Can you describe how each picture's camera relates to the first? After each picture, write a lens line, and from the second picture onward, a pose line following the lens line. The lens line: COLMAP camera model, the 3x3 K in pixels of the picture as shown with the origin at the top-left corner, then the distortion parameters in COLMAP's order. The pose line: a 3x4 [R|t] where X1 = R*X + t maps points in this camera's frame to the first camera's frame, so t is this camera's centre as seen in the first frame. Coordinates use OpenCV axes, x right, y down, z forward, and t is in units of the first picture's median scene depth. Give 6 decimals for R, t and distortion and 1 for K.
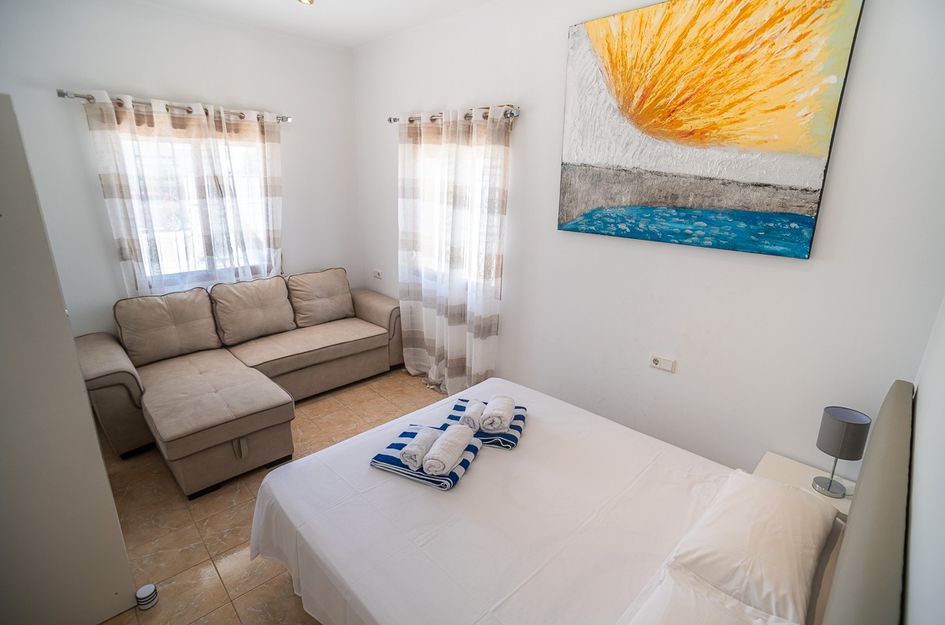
lens RADIAL K [[474.0, 0, 472.5], [0, 474.0, 312.5], [0, 0, 1]] dist [-0.079721, 0.045048]
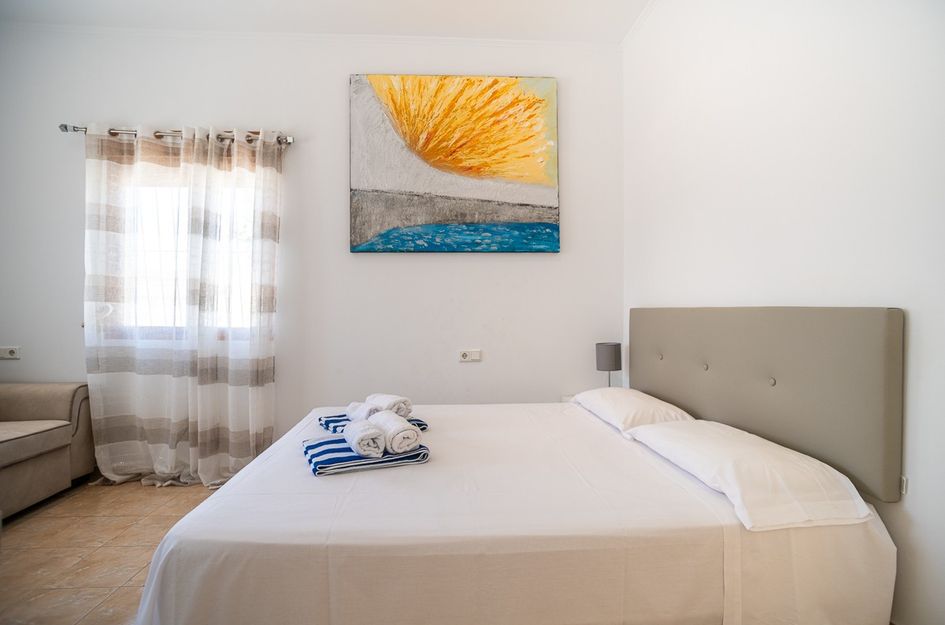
lens RADIAL K [[474.0, 0, 472.5], [0, 474.0, 312.5], [0, 0, 1]] dist [-0.079721, 0.045048]
pose [[0.630818, -0.015123, 0.775783, -0.540717], [0.233043, 0.957344, -0.170834, 0.225445], [-0.740107, 0.288556, 0.607434, 0.276079]]
